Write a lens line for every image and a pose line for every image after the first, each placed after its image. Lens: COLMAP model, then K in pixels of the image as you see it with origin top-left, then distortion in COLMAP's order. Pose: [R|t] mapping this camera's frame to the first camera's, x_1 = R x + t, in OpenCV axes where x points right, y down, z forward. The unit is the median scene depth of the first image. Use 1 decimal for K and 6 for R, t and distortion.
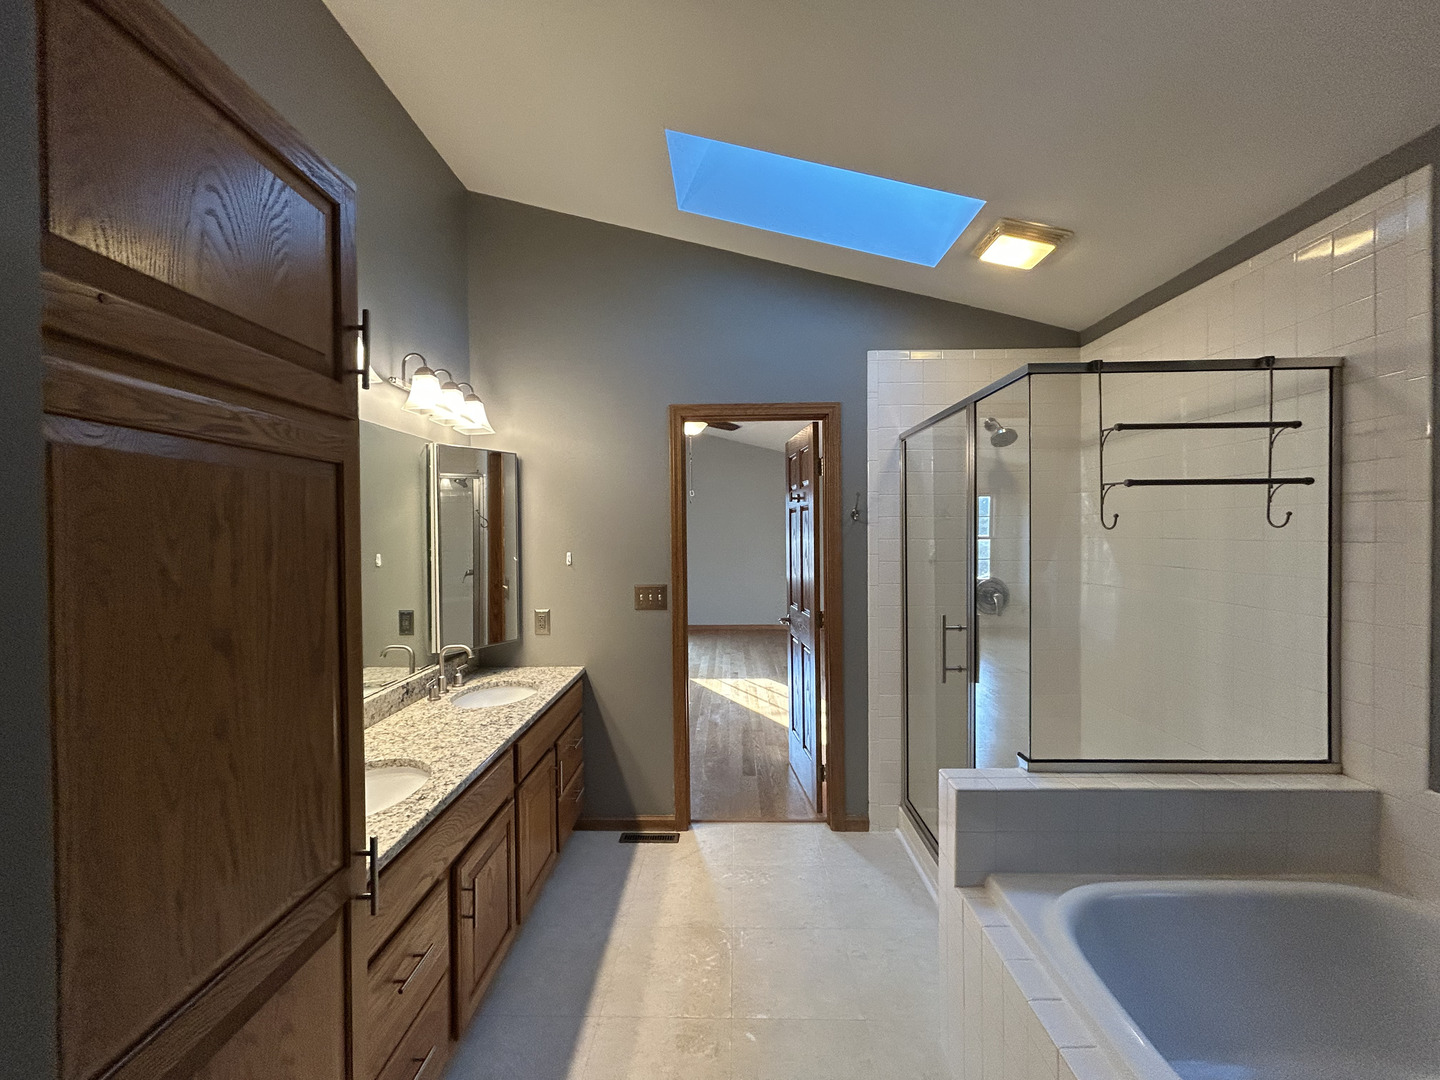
lens RADIAL K [[575.9, 0, 720.0], [0, 575.9, 540.0], [0, 0, 1]] dist [0.007215, 0.000309]
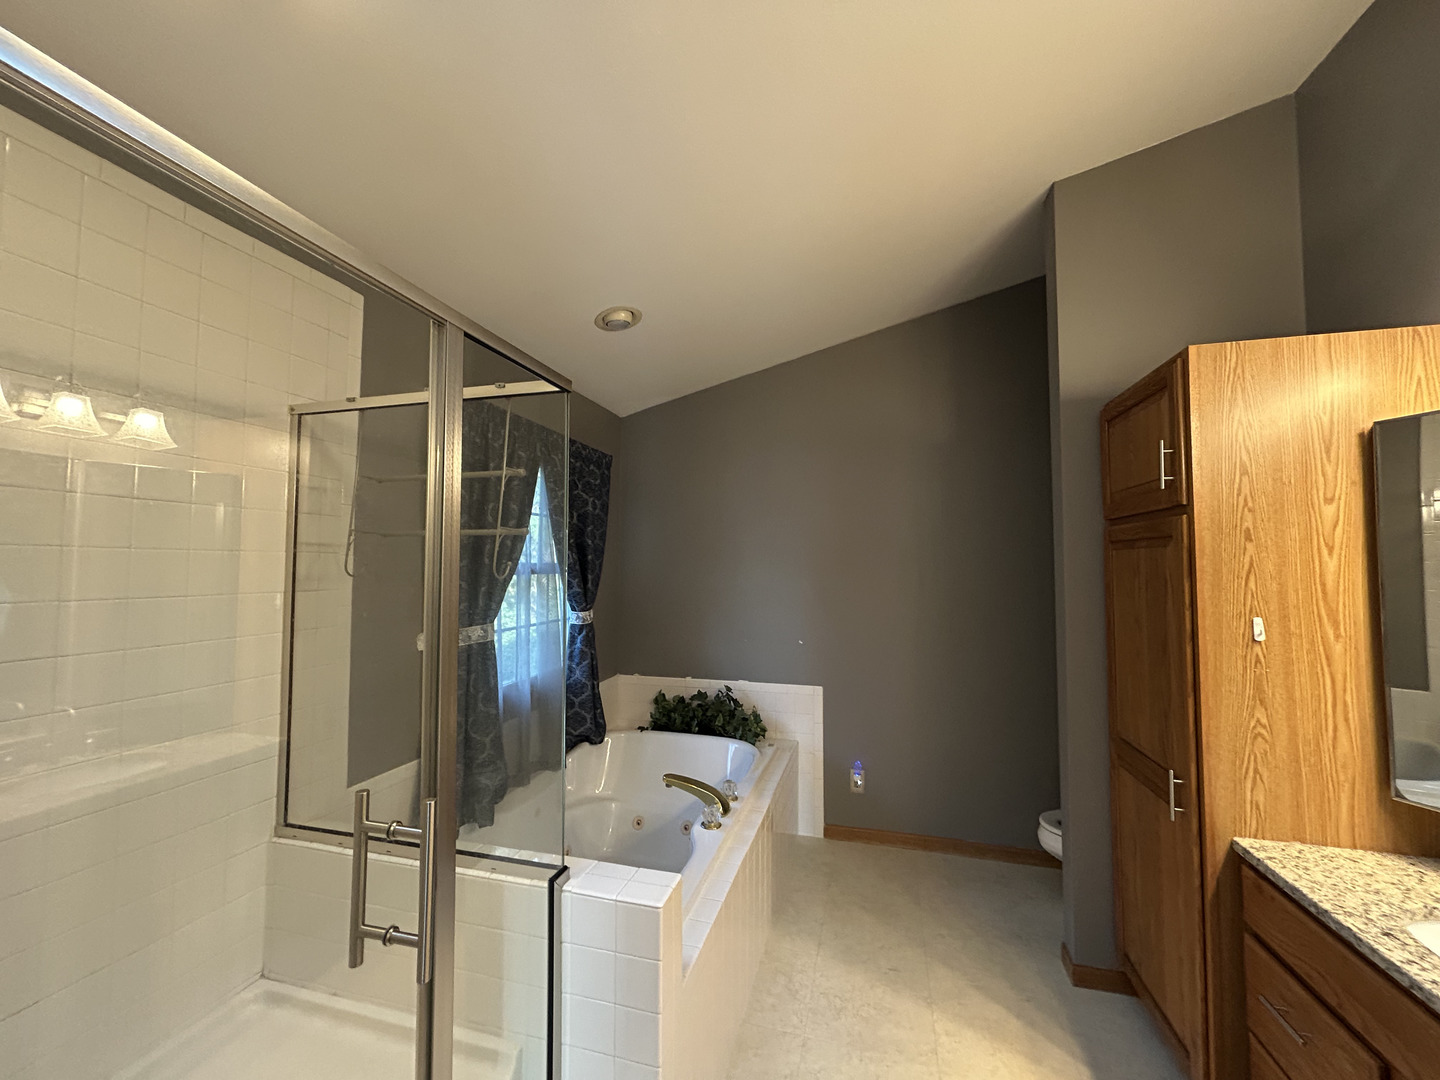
lens RADIAL K [[575.9, 0, 720.0], [0, 575.9, 540.0], [0, 0, 1]] dist [0.007215, 0.000309]
pose [[-0.967531, 0.020863, 0.251891, 0.117113], [0.012564, 0.999325, -0.034513, -0.045729], [-0.252441, -0.030228, -0.967140, 1.961600]]
